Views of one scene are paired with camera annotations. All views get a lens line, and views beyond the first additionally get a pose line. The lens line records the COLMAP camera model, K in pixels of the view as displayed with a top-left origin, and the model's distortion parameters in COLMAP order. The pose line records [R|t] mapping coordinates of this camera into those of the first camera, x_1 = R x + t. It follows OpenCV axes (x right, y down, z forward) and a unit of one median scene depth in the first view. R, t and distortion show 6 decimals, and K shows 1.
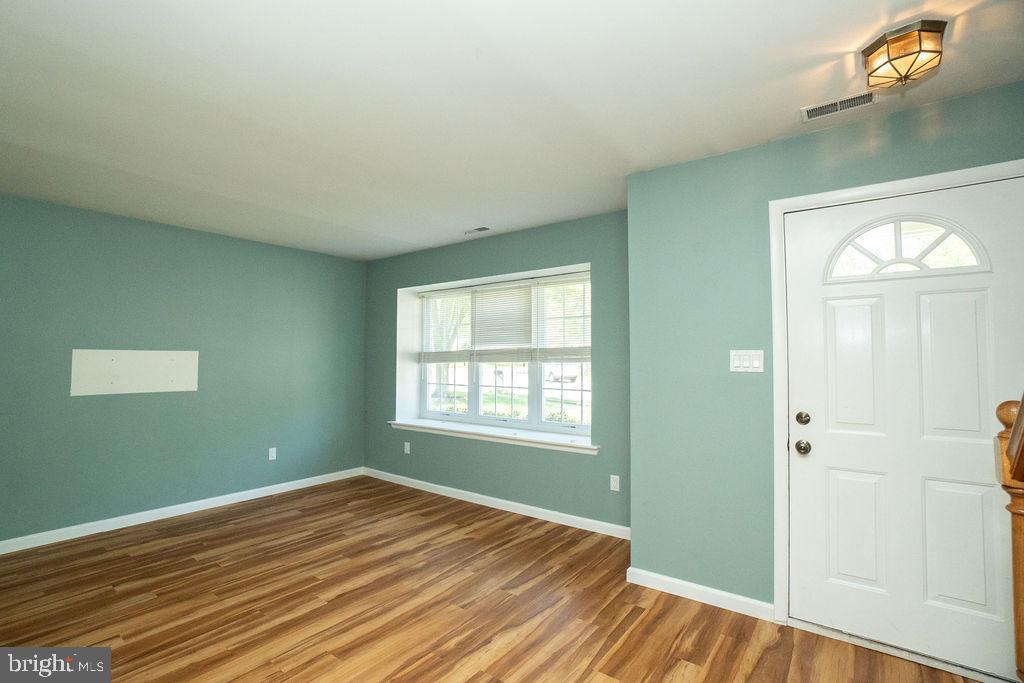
lens RADIAL K [[471.4, 0, 510.0], [0, 471.4, 343.8], [0, 0, 1]] dist [-0.058364, 0.028118]
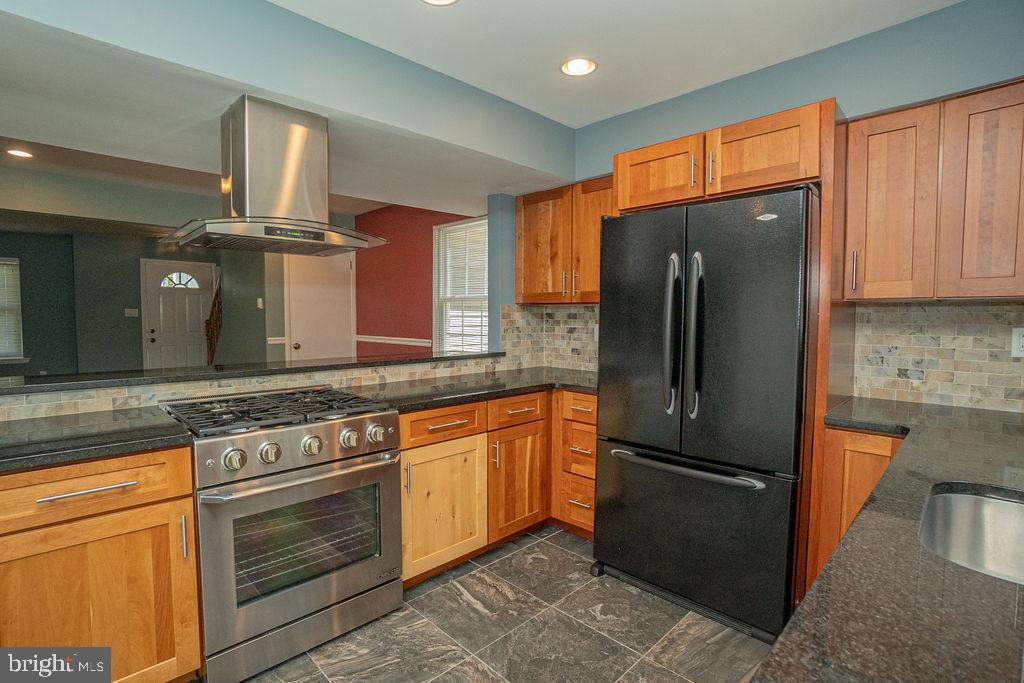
lens RADIAL K [[483.9, 0, 512.0], [0, 483.9, 341.5], [0, 0, 1]] dist [-0.024152, 0.000855]
pose [[0.164804, -0.053461, 0.984876, -1.867378], [-0.032007, 0.997714, 0.059514, -0.033388], [-0.985807, -0.041331, 0.162716, -1.673278]]
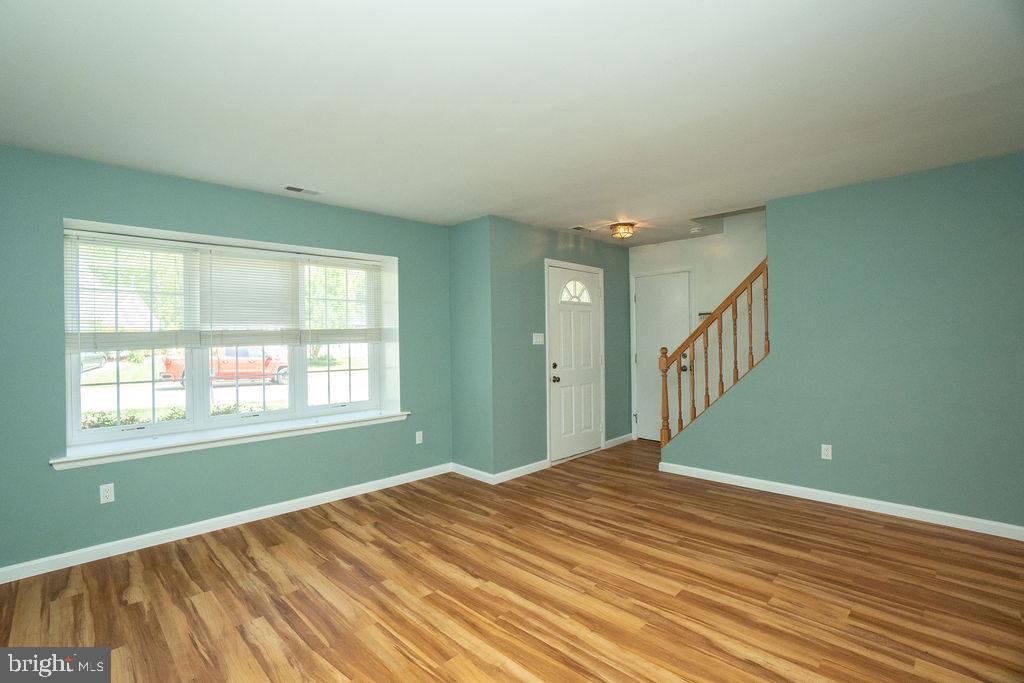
lens RADIAL K [[456.1, 0, 505.4], [0, 456.1, 340.0], [0, 0, 1]] dist [-0.060681, 0.023703]
pose [[0.161454, -0.002902, 0.986876, -1.267639], [-0.014892, 0.999875, 0.005376, 0.032121], [-0.986768, -0.015565, 0.161390, 0.769726]]
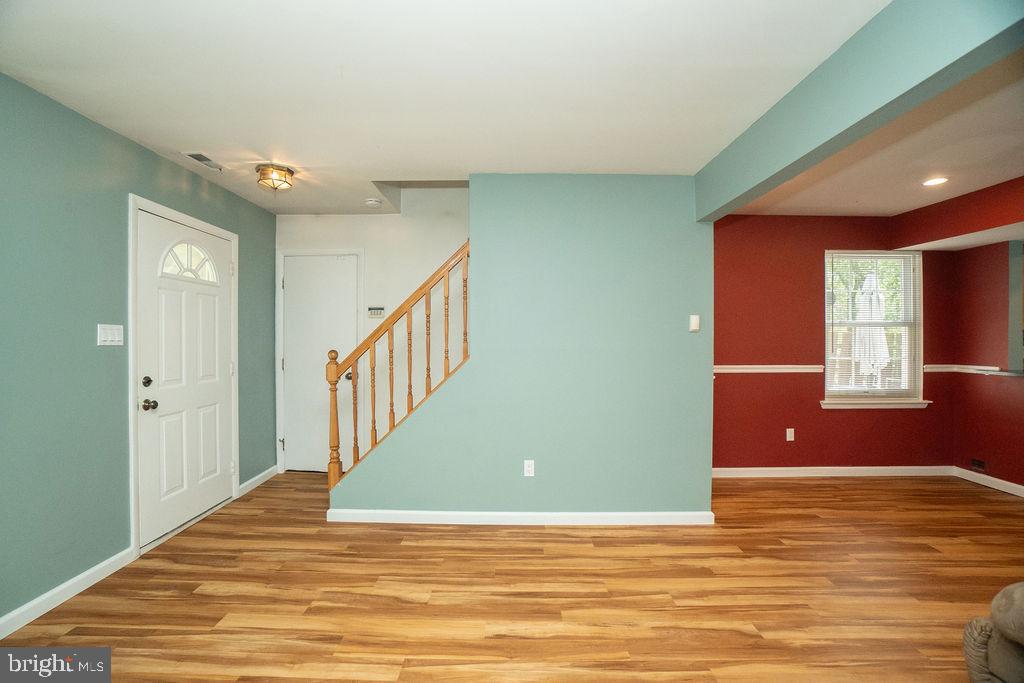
lens RADIAL K [[456.1, 0, 505.4], [0, 456.1, 340.0], [0, 0, 1]] dist [-0.060681, 0.023703]
pose [[-0.578245, -0.003783, 0.815854, -0.763225], [-0.024428, 0.999621, -0.012679, 0.036553], [-0.815497, -0.027261, -0.578119, 0.785837]]
